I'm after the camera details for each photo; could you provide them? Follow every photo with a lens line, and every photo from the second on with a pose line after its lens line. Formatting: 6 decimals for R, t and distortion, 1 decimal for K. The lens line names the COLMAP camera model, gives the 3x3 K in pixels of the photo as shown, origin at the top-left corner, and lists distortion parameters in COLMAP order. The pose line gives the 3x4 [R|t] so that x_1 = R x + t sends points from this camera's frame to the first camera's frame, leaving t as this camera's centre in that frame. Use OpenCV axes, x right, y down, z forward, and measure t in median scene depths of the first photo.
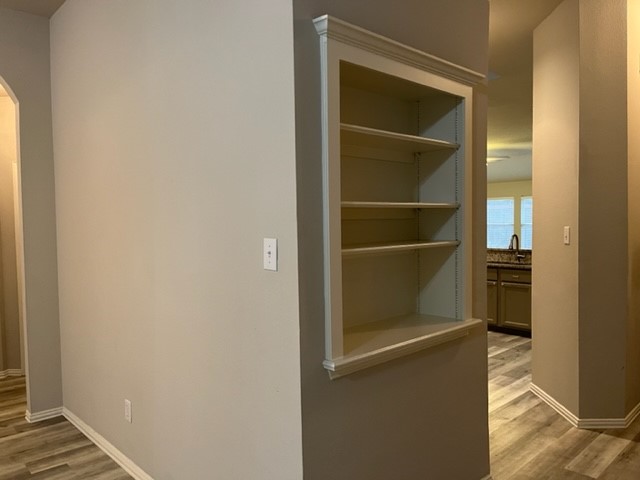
lens RADIAL K [[486.4, 0, 319.7], [0, 486.4, 242.2], [0, 0, 1]] dist [0.067874, -0.089958]
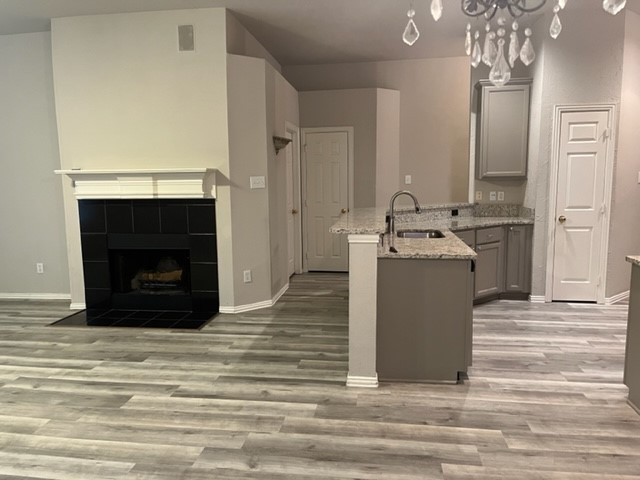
lens RADIAL K [[486.4, 0, 317.8], [0, 486.4, 239.0], [0, 0, 1]] dist [0.067874, -0.089958]
pose [[-0.620428, -0.073260, 0.780834, -0.085573], [0.050064, 0.989897, 0.132654, -0.076651], [-0.782664, 0.121394, -0.610493, 2.724840]]
